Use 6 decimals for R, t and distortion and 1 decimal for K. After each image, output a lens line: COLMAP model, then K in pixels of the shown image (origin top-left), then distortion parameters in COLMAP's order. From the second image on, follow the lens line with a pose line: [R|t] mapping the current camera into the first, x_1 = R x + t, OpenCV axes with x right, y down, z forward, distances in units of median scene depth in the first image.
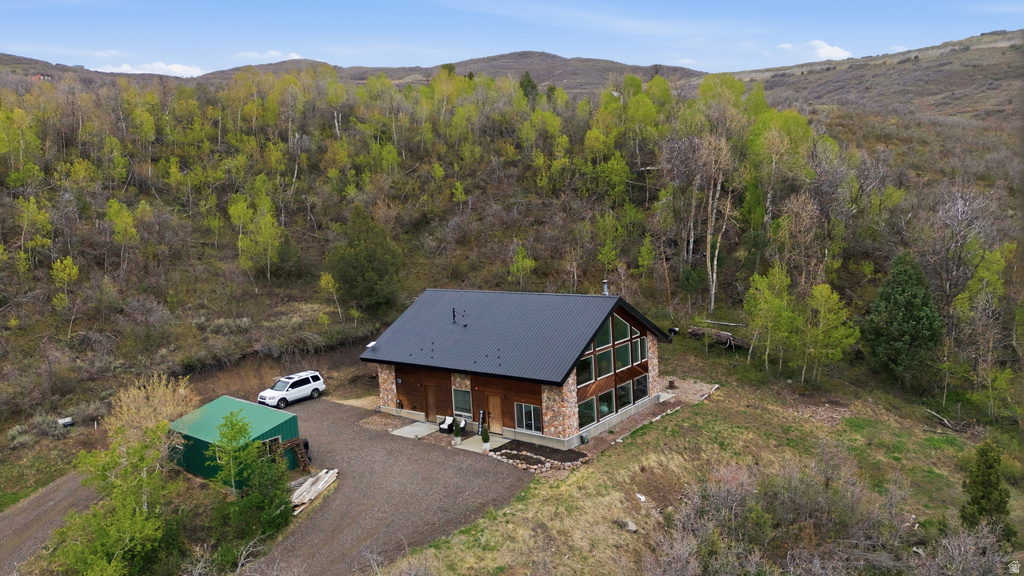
lens RADIAL K [[745.9, 0, 512.0], [0, 745.9, 288.0], [0, 0, 1]] dist [0.103884, -0.101423]
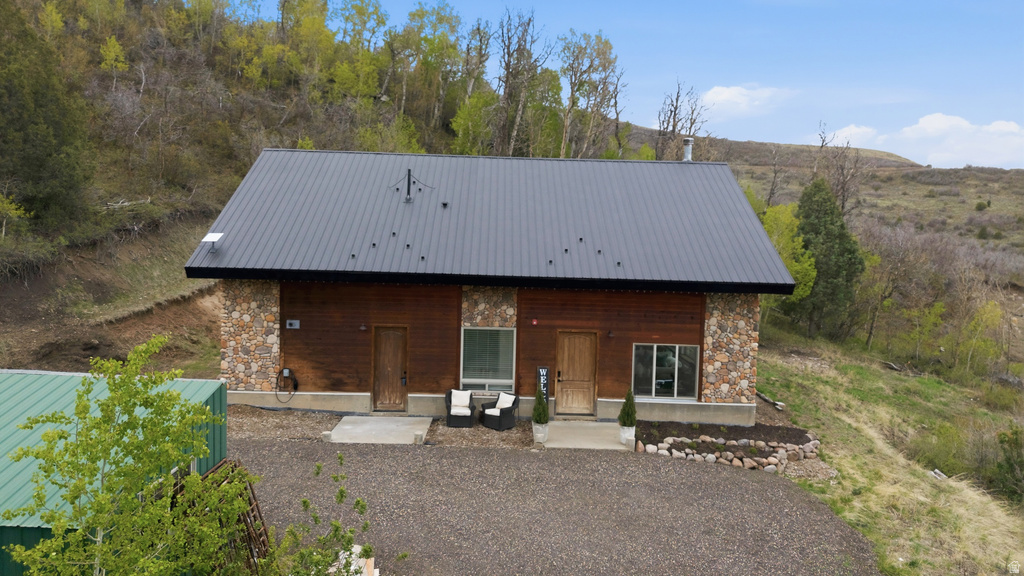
lens RADIAL K [[752.2, 0, 512.0], [0, 752.2, 288.0], [0, 0, 1]] dist [0.063122, -0.041502]
pose [[0.777749, 0.025499, 0.628058, -0.342321], [-0.000352, 0.999194, -0.040132, 0.127427], [-0.628575, 0.030992, 0.777131, 0.621328]]
